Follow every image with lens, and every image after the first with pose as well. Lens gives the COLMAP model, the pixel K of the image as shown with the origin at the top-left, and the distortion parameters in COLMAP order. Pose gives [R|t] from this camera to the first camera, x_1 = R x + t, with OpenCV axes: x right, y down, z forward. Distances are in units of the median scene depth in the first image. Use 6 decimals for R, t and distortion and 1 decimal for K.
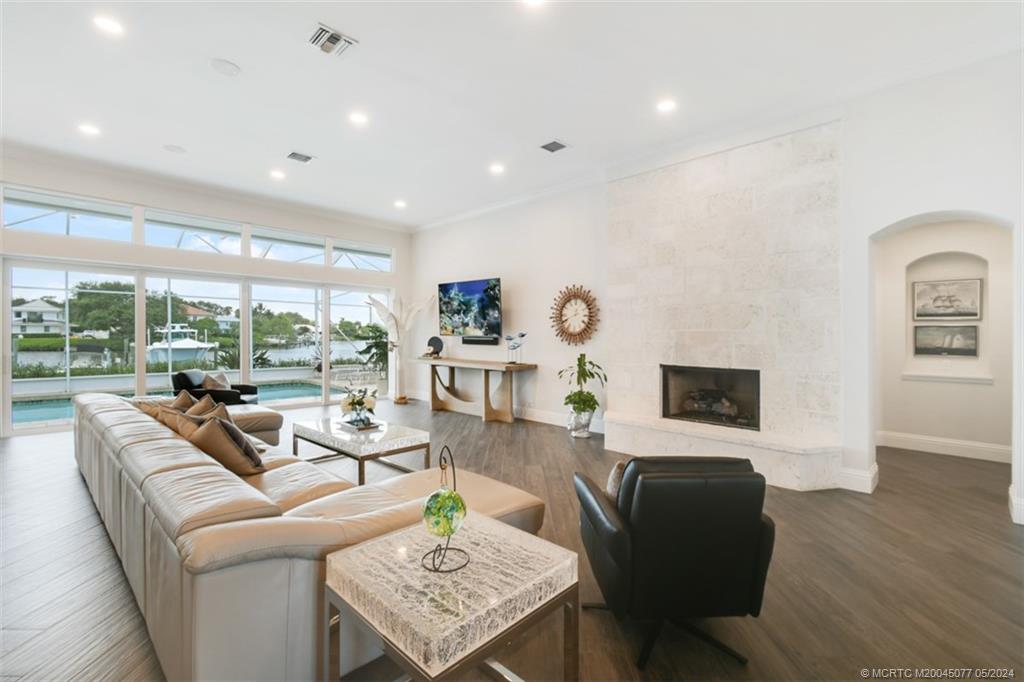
lens RADIAL K [[455.1, 0, 516.5], [0, 455.1, 336.3], [0, 0, 1]] dist [-0.000979, -0.000719]
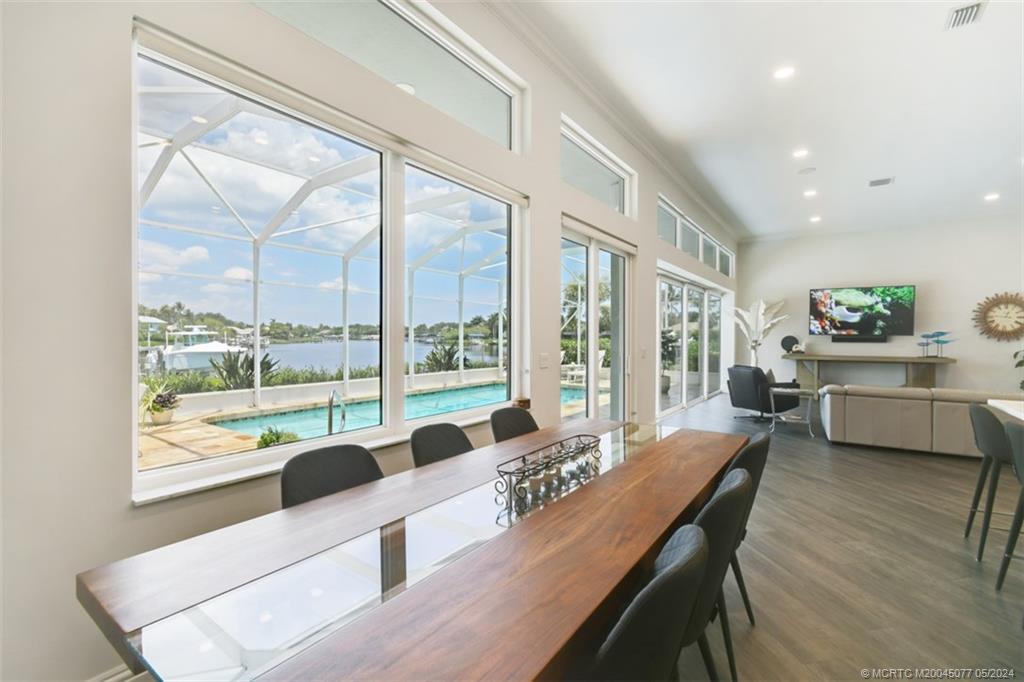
lens RADIAL K [[455.1, 0, 516.5], [0, 455.1, 336.3], [0, 0, 1]] dist [-0.000979, -0.000719]
pose [[0.985570, -0.006564, 0.169141, -1.186107], [0.006877, 0.999976, -0.001269, -0.001311], [-0.169128, 0.002414, 0.985591, 0.004770]]
